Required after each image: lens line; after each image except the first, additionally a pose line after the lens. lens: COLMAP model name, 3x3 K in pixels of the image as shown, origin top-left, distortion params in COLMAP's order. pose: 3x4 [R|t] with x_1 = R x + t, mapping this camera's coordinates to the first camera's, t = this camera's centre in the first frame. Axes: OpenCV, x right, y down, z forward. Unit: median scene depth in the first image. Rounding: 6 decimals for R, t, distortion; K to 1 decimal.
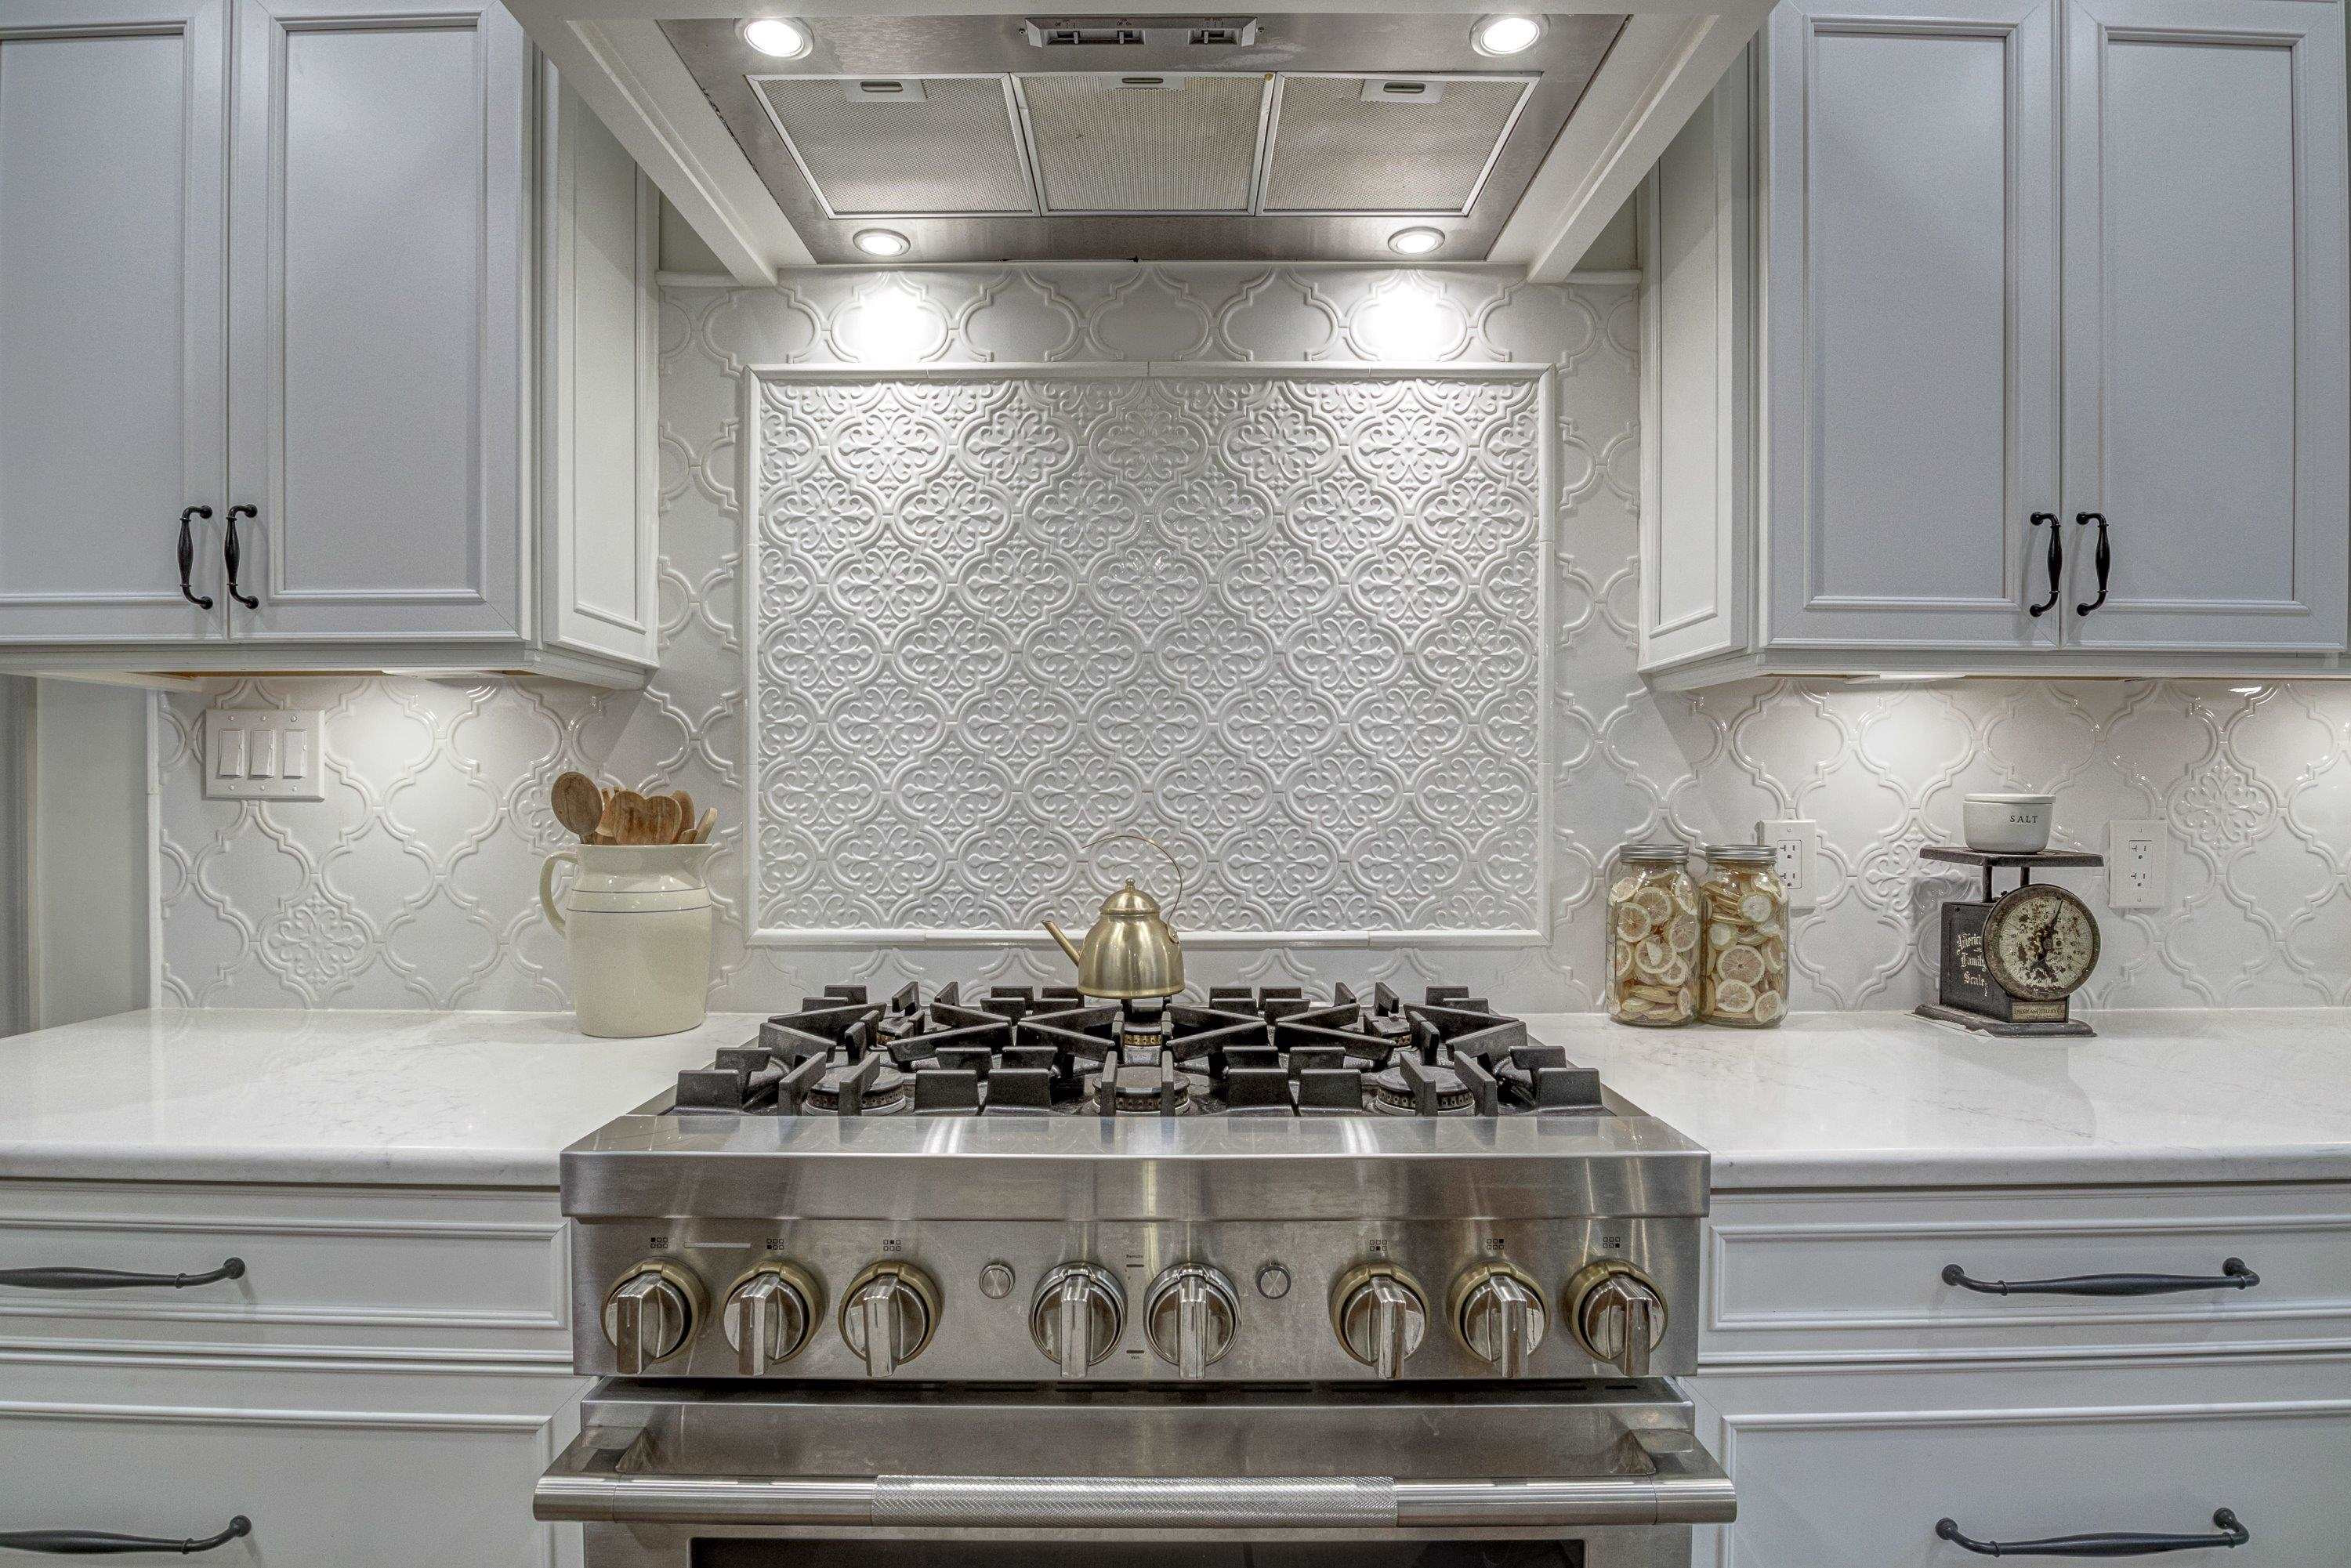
lens RADIAL K [[1185.1, 0, 1178.5], [0, 1185.1, 814.5], [0, 0, 1]] dist [-0.035926, 0.001158]
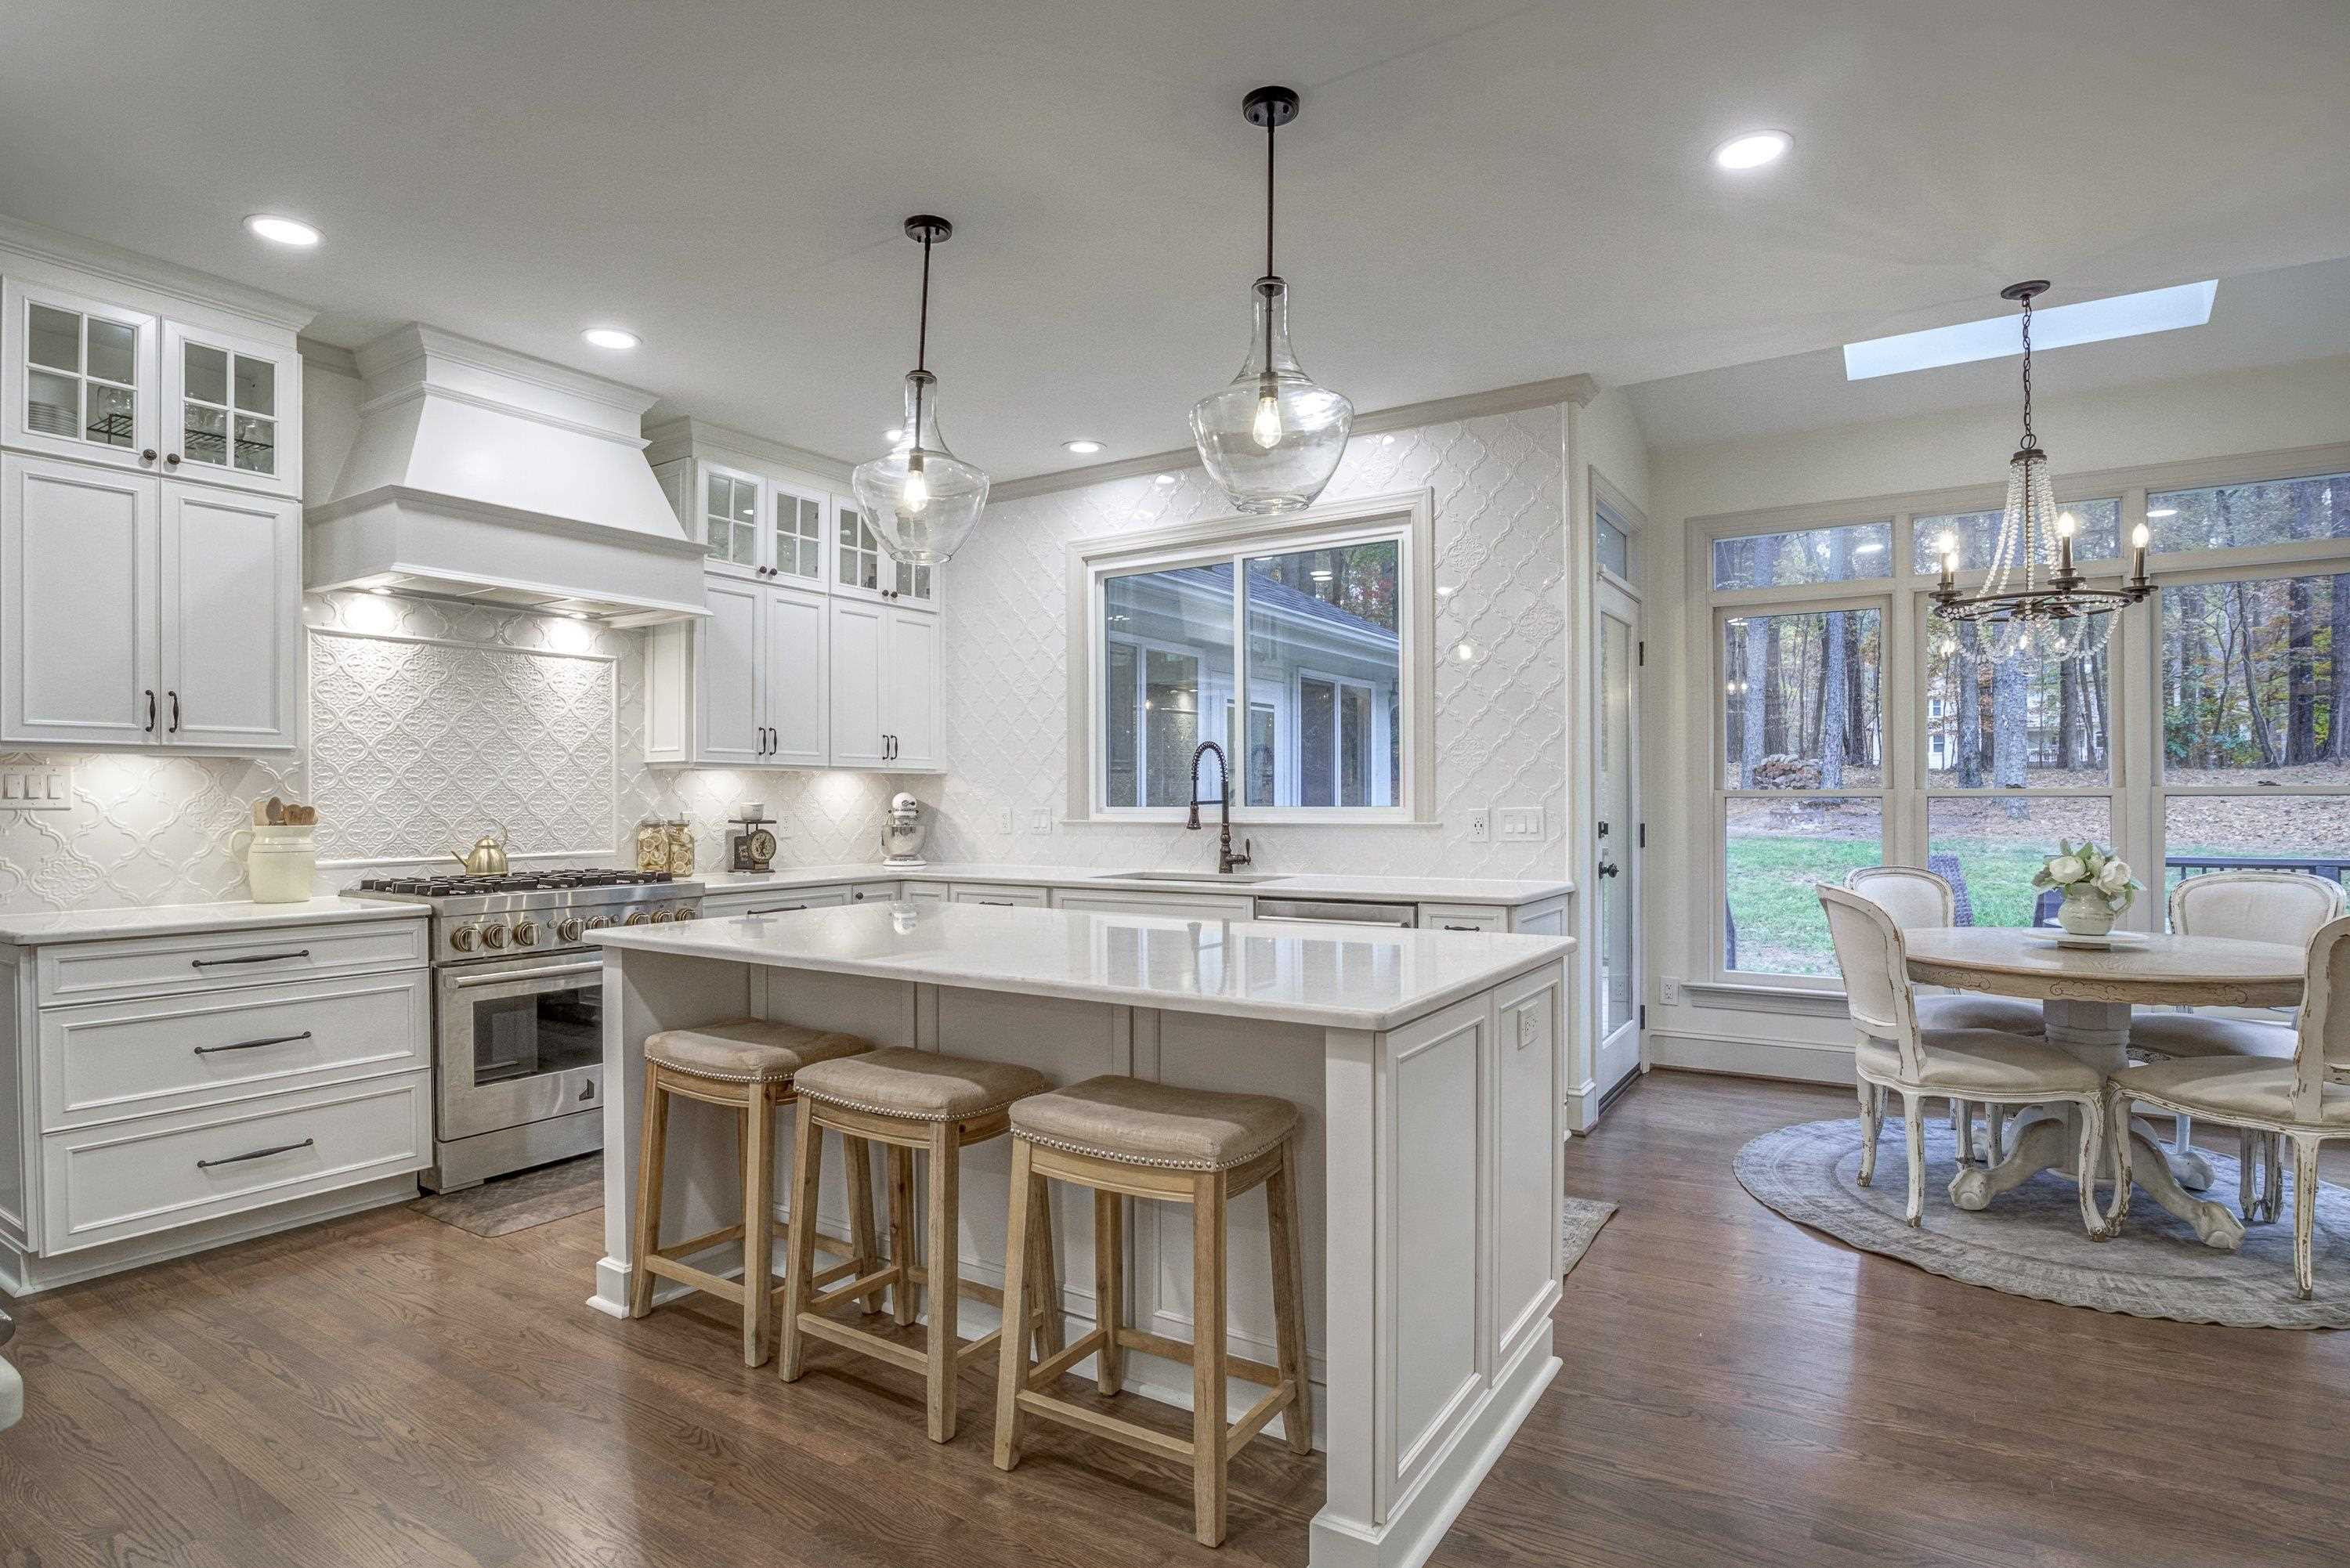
lens RADIAL K [[1210.1, 0, 1174.9], [0, 1210.1, 802.2], [0, 0, 1]] dist [-0.043957, 0.015288]
pose [[0.546927, -0.004151, 0.837170, -1.425196], [0.027369, 0.999542, -0.012924, 0.055806], [-0.836733, 0.029981, 0.546790, -1.790740]]
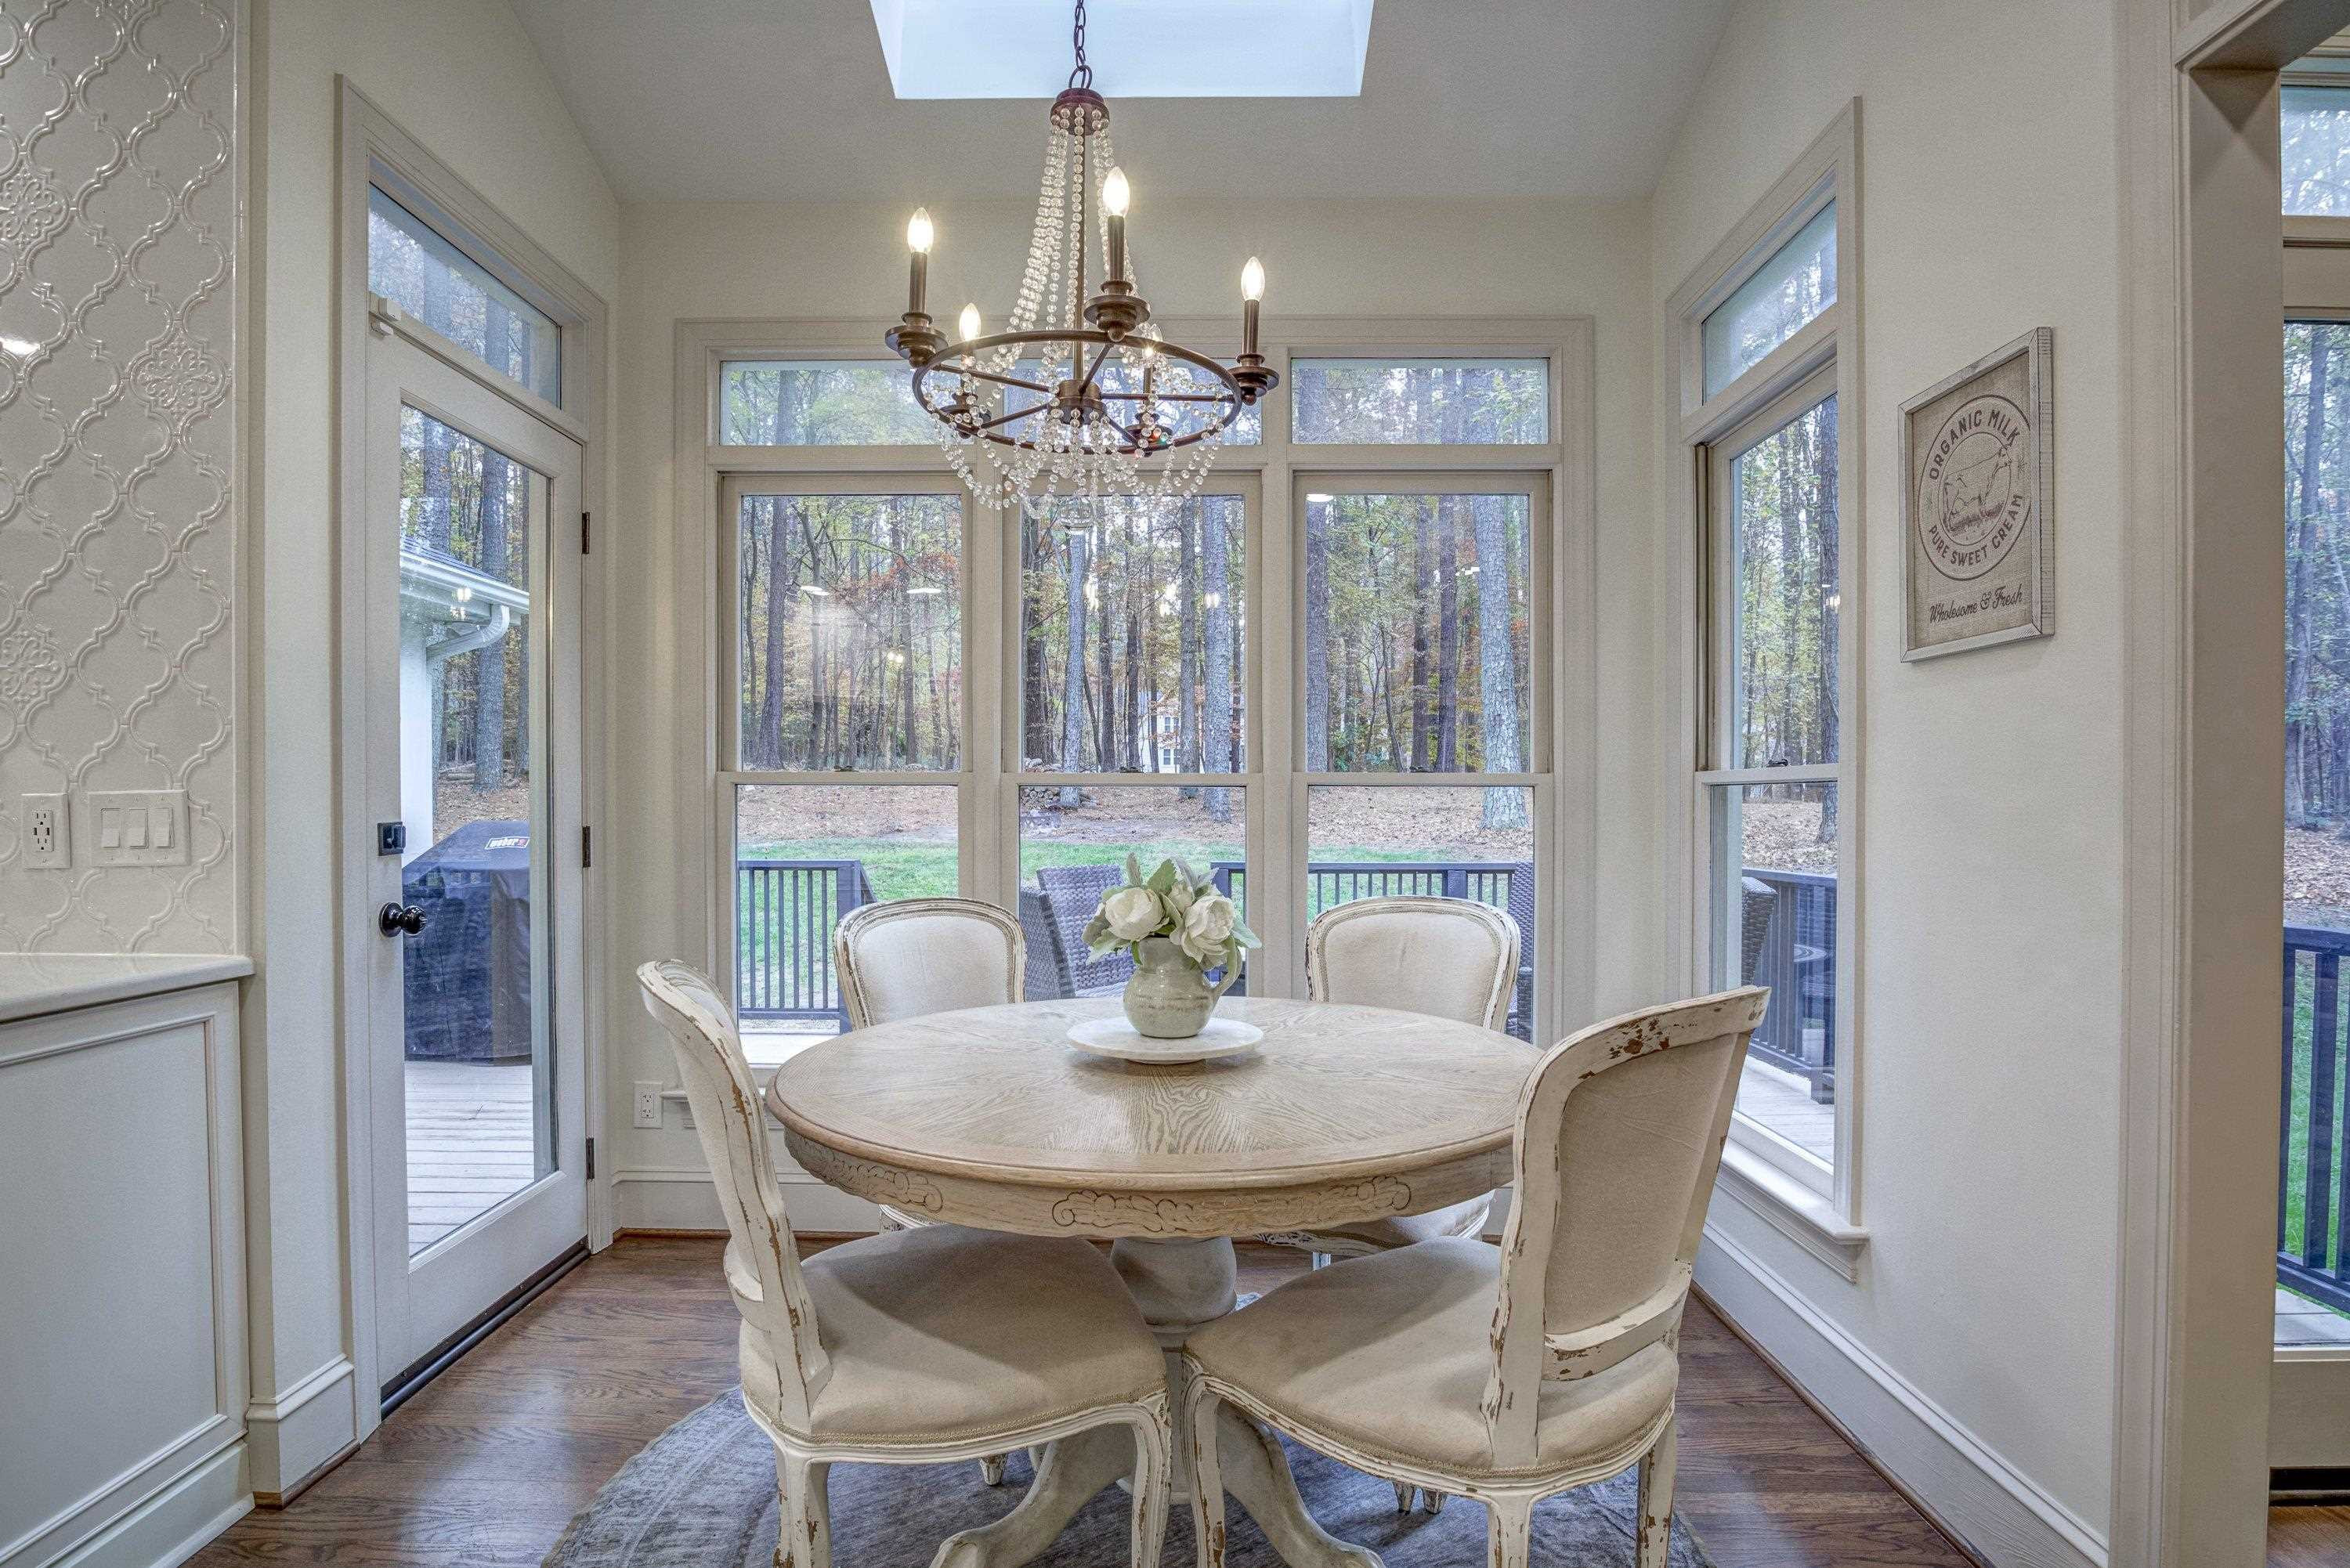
lens RADIAL K [[1184.5, 0, 1178.0], [0, 1184.5, 814.4], [0, 0, 1]] dist [-0.035926, 0.001158]
pose [[0.014222, -0.008444, 0.999863, 0.148372], [0.024620, 0.999664, 0.008092, 0.094317], [-0.999596, 0.024502, 0.014426, -2.022477]]
